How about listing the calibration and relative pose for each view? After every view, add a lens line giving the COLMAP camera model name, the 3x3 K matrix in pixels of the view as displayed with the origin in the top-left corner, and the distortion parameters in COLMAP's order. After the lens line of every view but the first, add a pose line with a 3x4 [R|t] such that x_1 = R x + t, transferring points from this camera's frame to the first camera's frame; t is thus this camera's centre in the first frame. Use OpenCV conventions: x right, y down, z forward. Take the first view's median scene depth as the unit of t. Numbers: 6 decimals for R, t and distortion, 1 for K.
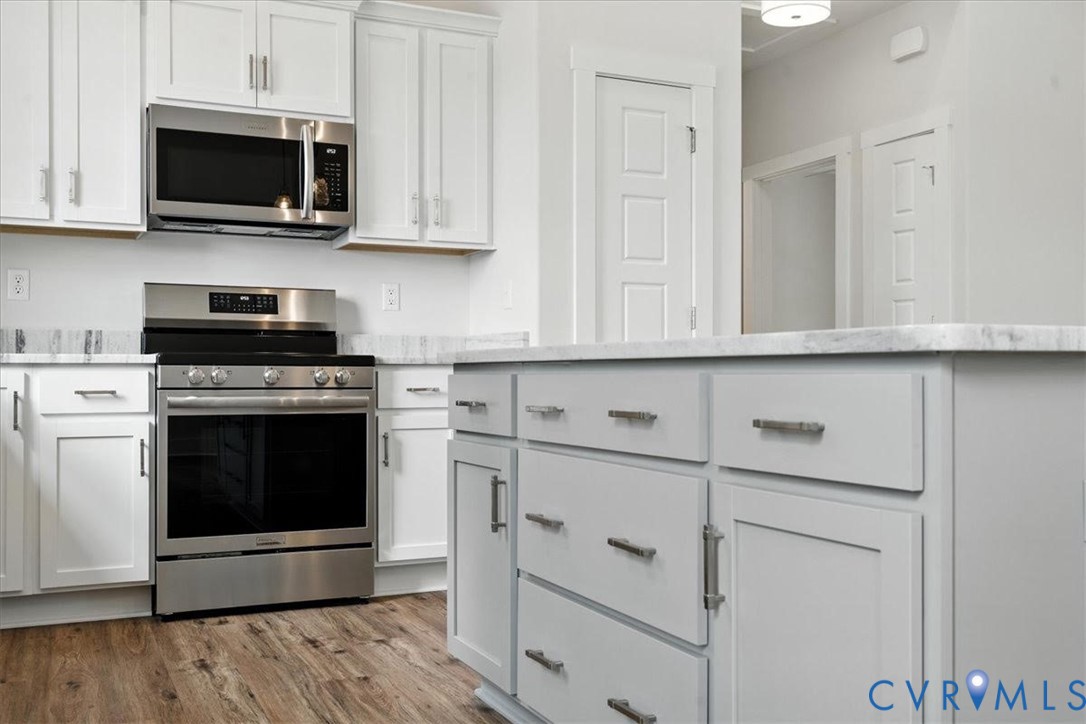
lens RADIAL K [[1075.0, 0, 537.2], [0, 1075.0, 371.5], [0, 0, 1]] dist [0.010594, 0.000000]
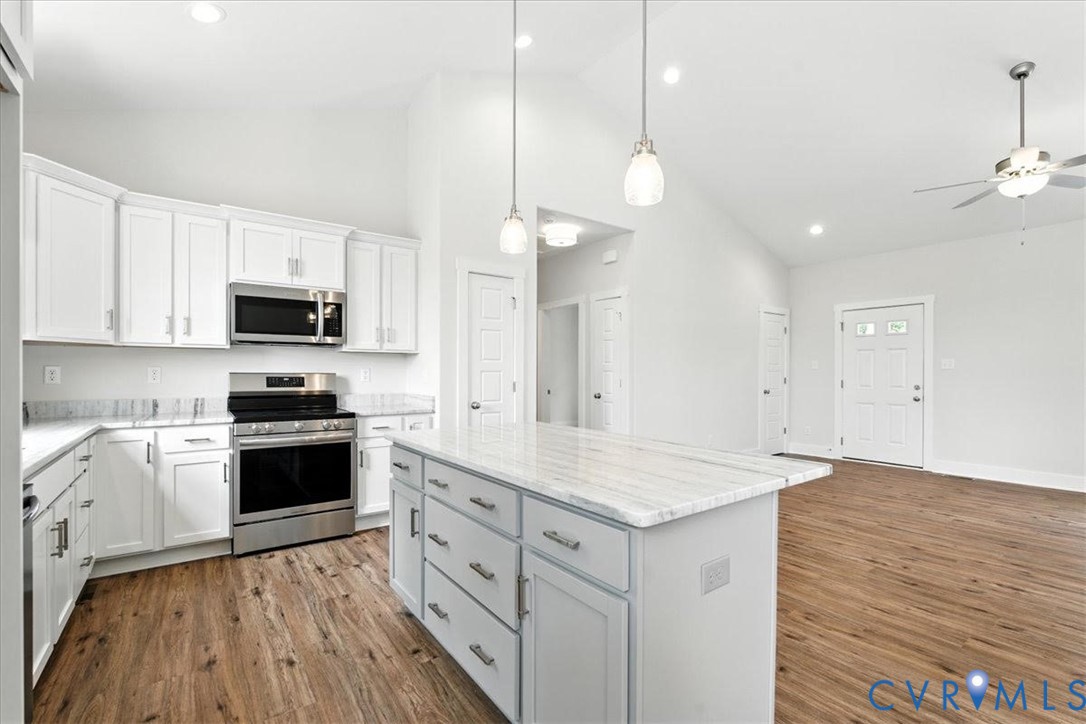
lens RADIAL K [[485.8, 0, 539.3], [0, 485.8, 371.1], [0, 0, 1]] dist [-0.005415, 0.001064]
pose [[0.981256, 0.002287, 0.192694, 0.009315], [-0.002500, 0.999997, 0.000859, -0.093475], [-0.192691, -0.001324, 0.981259, 0.054770]]
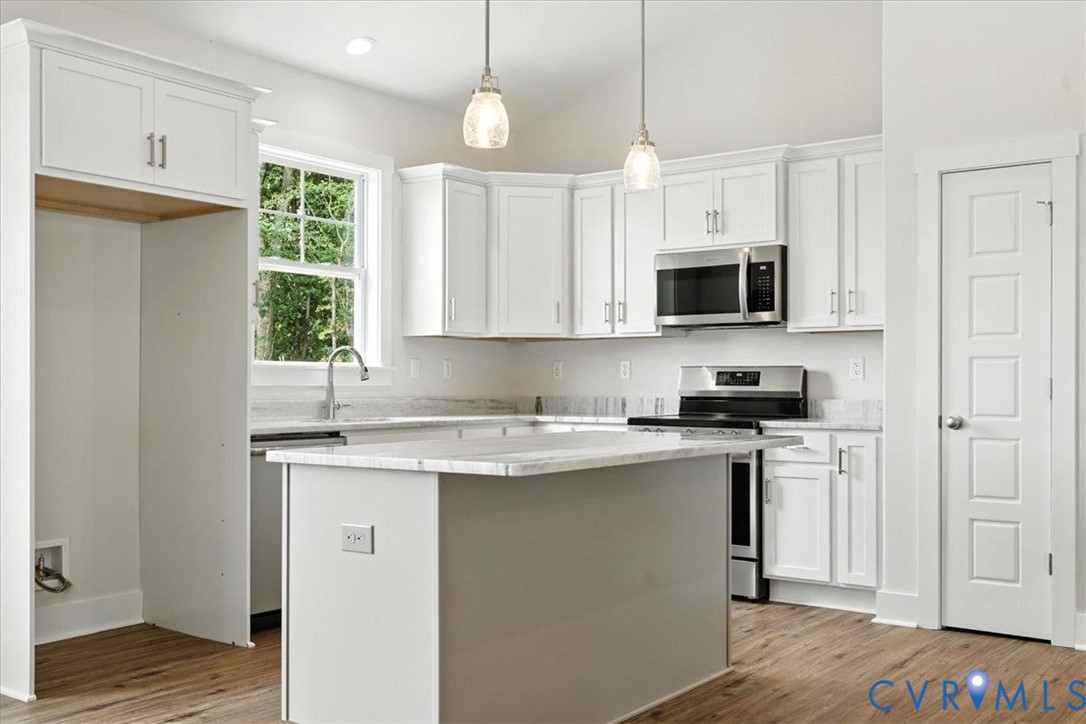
lens RADIAL K [[1075.0, 0, 520.8], [0, 1075.0, 366.5], [0, 0, 1]] dist [0.010594, 0.000000]
pose [[0.475127, -0.013335, -0.879816, 0.909539], [0.002201, 0.999900, -0.013966, -0.066120], [0.879915, 0.004699, 0.475109, 0.093202]]
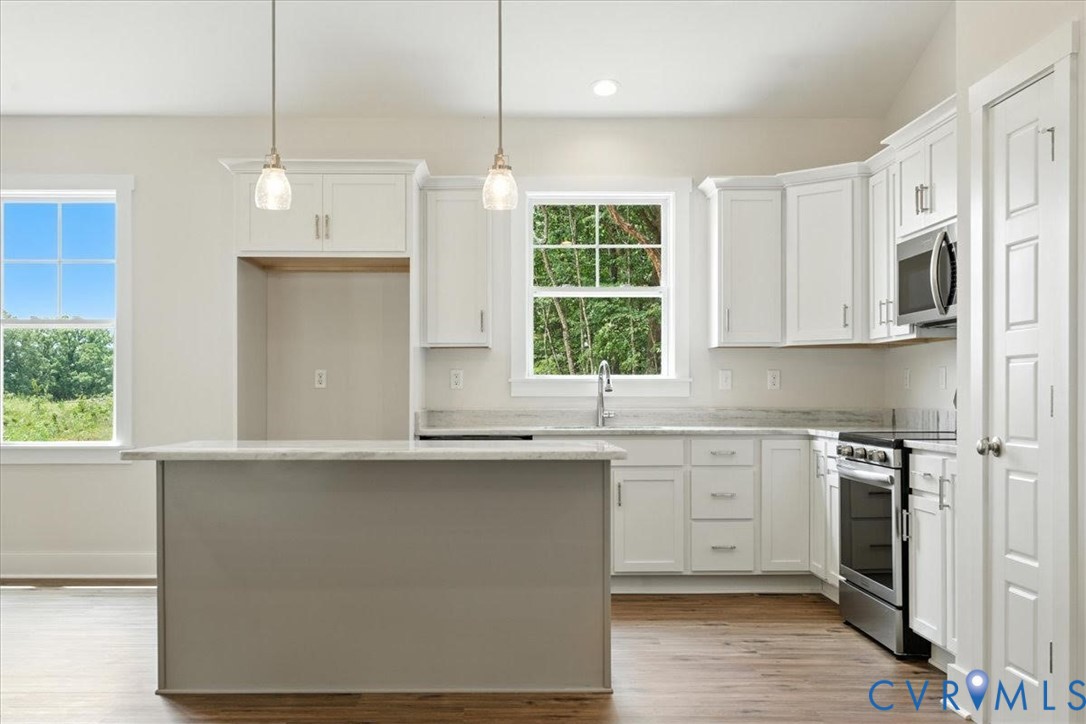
lens RADIAL K [[1075.0, 0, 521.8], [0, 1075.0, 385.4], [0, 0, 1]] dist [0.010594, 0.000000]
pose [[-0.400516, -0.006994, -0.916263, 1.042656], [0.003733, 0.999950, -0.009264, -0.062962], [0.916282, -0.007130, -0.400469, 1.102424]]
